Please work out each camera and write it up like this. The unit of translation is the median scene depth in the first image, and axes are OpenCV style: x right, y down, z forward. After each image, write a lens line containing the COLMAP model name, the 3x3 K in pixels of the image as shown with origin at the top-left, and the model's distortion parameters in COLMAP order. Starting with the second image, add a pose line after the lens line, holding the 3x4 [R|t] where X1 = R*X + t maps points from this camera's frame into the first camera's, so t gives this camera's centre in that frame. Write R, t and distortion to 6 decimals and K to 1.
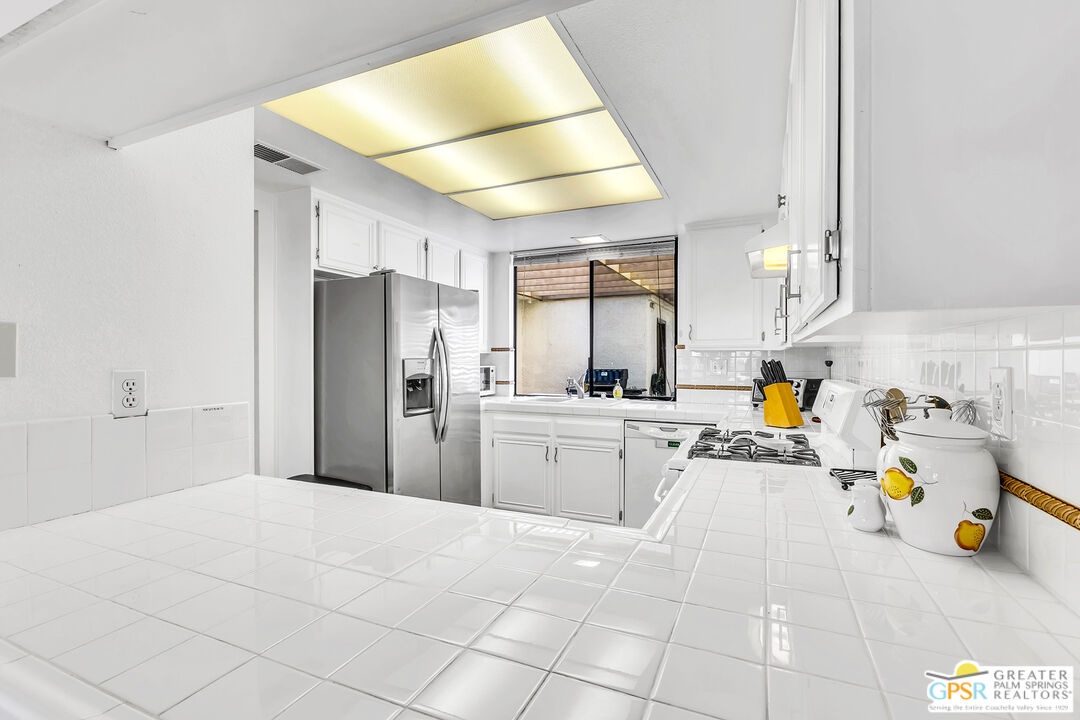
lens RADIAL K [[499.3, 0, 538.8], [0, 499.3, 356.3], [0, 0, 1]] dist [-0.011261, -0.000148]
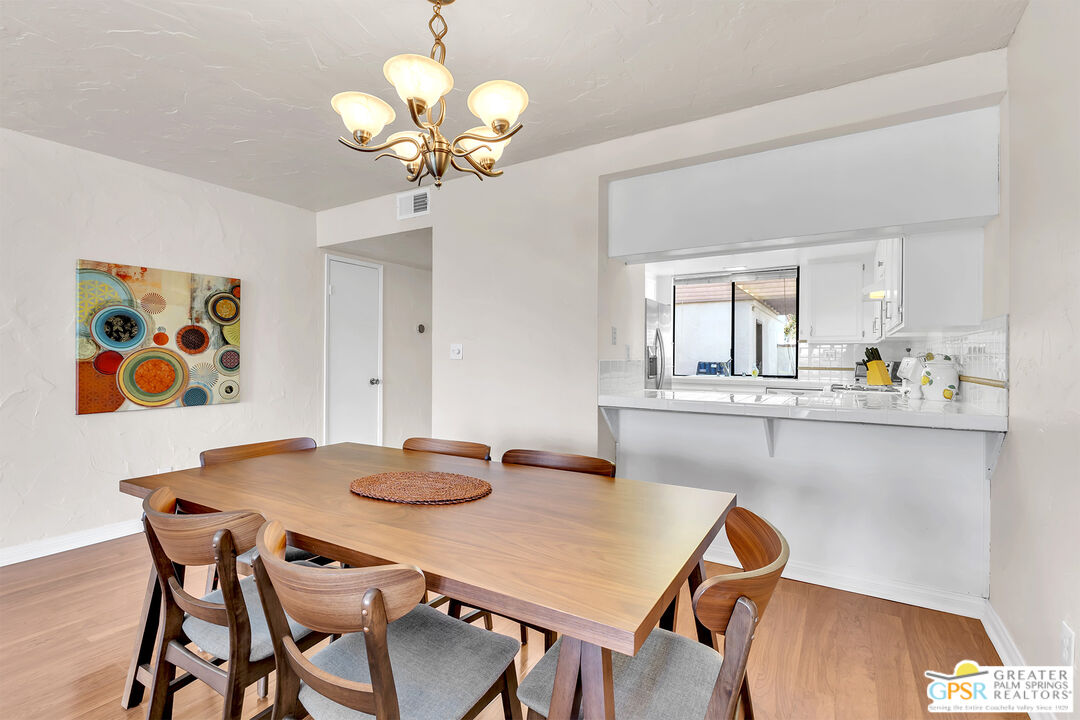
lens RADIAL K [[499.3, 0, 532.7], [0, 499.3, 352.7], [0, 0, 1]] dist [-0.011261, -0.000148]
pose [[0.990603, 0.003815, -0.136719, -0.300011], [-0.004622, 0.999974, -0.005591, 0.026584], [0.136694, 0.006171, 0.990594, -0.562193]]
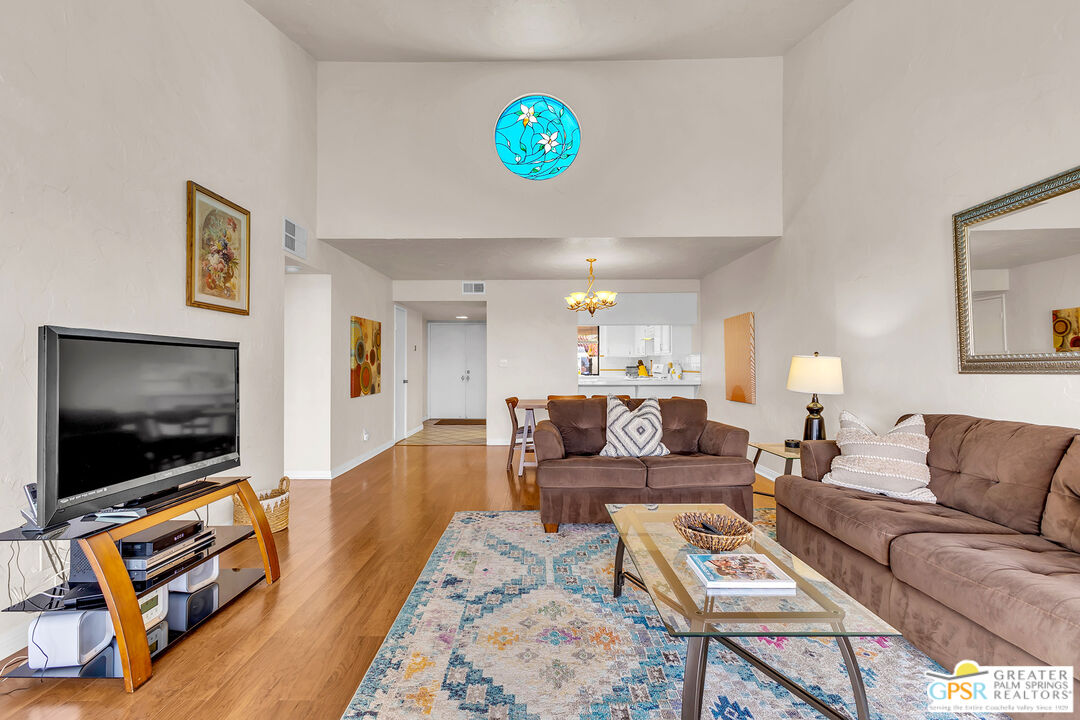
lens RADIAL K [[499.3, 0, 533.9], [0, 499.3, 360.5], [0, 0, 1]] dist [-0.011261, -0.000148]
pose [[0.915265, -0.000273, 0.402852, -1.235603], [0.003068, 0.999975, -0.006292, 0.023600], [-0.402840, 0.006995, 0.915244, -1.484596]]
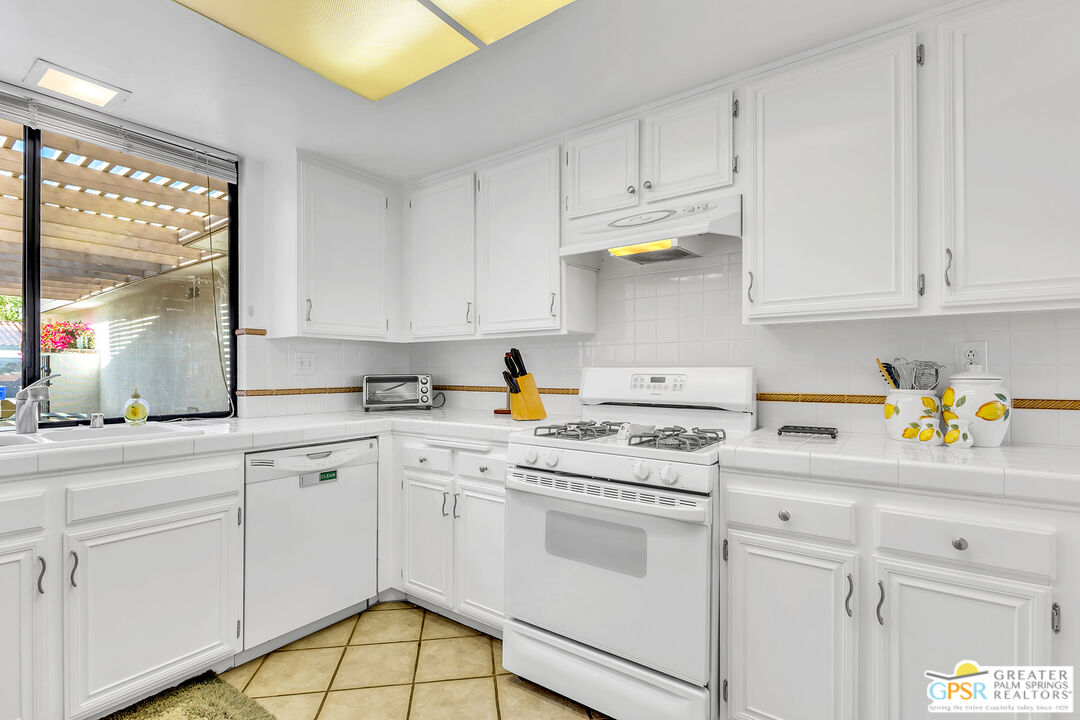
lens RADIAL K [[499.3, 0, 540.2], [0, 499.3, 376.8], [0, 0, 1]] dist [-0.011261, -0.000148]
pose [[0.193685, -0.013311, 0.980973, -0.278111], [-0.003374, 0.999893, 0.014234, 0.029553], [-0.981058, -0.006067, 0.193620, 0.513771]]
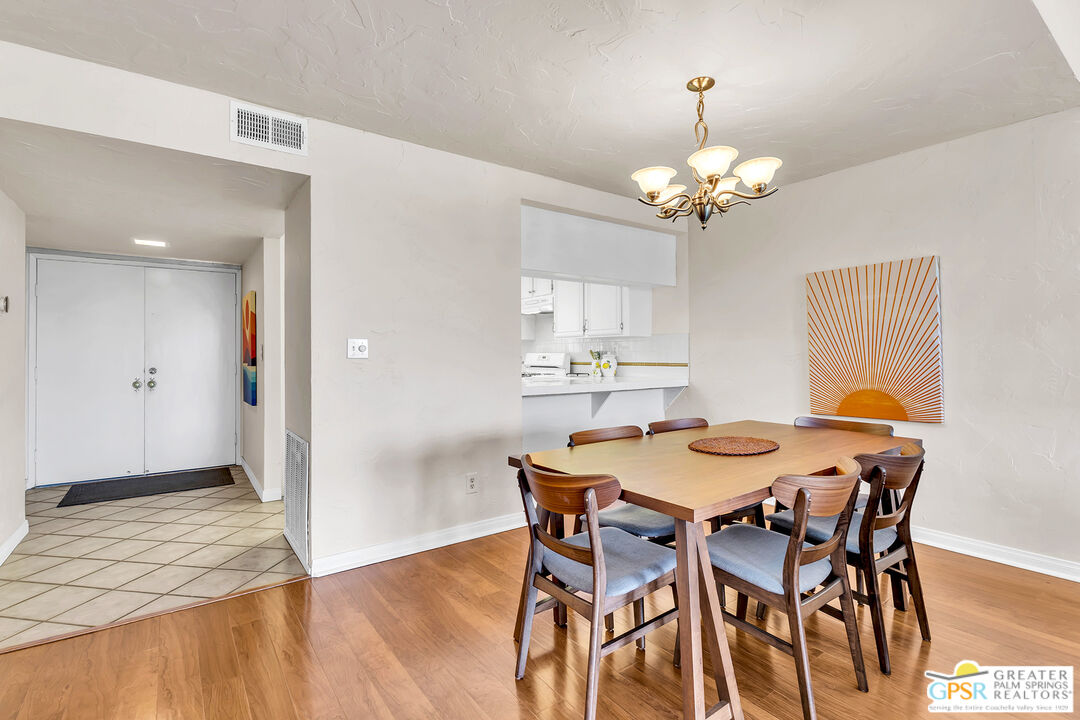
lens RADIAL K [[499.3, 0, 535.4], [0, 499.3, 352.5], [0, 0, 1]] dist [-0.011261, -0.000148]
pose [[0.491355, 0.001195, 0.870959, -1.073342], [0.002745, 0.999992, -0.002920, 0.028532], [-0.870955, 0.003826, 0.491348, -0.252517]]
